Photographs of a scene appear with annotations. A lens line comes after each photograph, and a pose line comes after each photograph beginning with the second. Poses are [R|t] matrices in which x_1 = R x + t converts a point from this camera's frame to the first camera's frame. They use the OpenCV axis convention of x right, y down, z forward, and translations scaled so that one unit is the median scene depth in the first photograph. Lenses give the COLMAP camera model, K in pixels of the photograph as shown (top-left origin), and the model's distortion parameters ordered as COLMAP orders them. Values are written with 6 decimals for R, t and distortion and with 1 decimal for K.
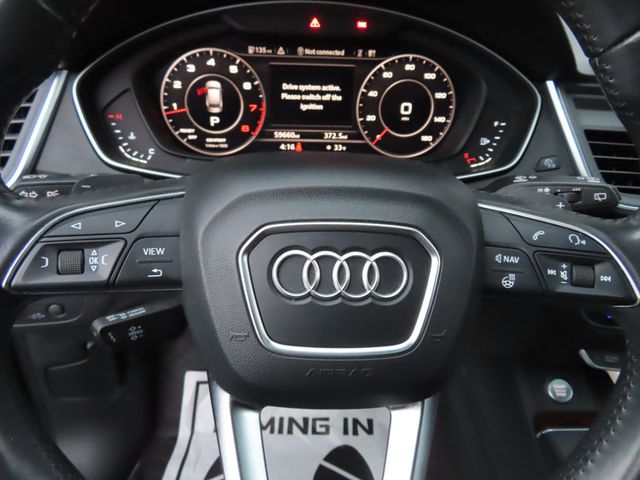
lens RADIAL K [[455.6, 0, 321.0], [0, 455.6, 237.9], [0, 0, 1]] dist [0.008515, -0.007919]
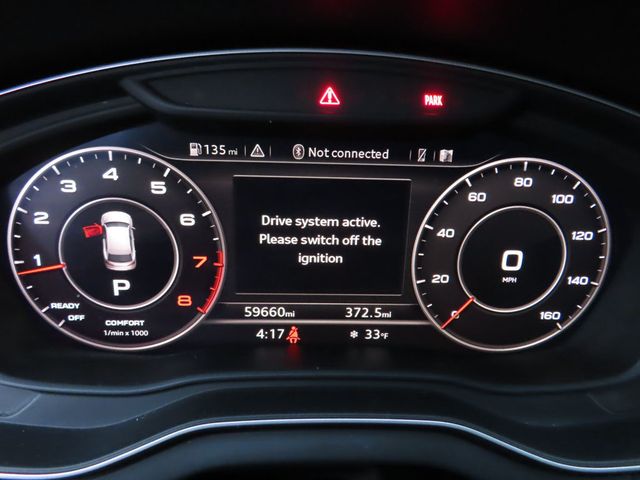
lens RADIAL K [[455.6, 0, 318.1], [0, 455.6, 243.5], [0, 0, 1]] dist [0.008515, -0.007919]
pose [[0.999832, 0.005540, -0.017483, -0.014512], [-0.007632, 0.992503, -0.121985, -0.245588], [0.016676, 0.122098, 0.992378, 0.516070]]
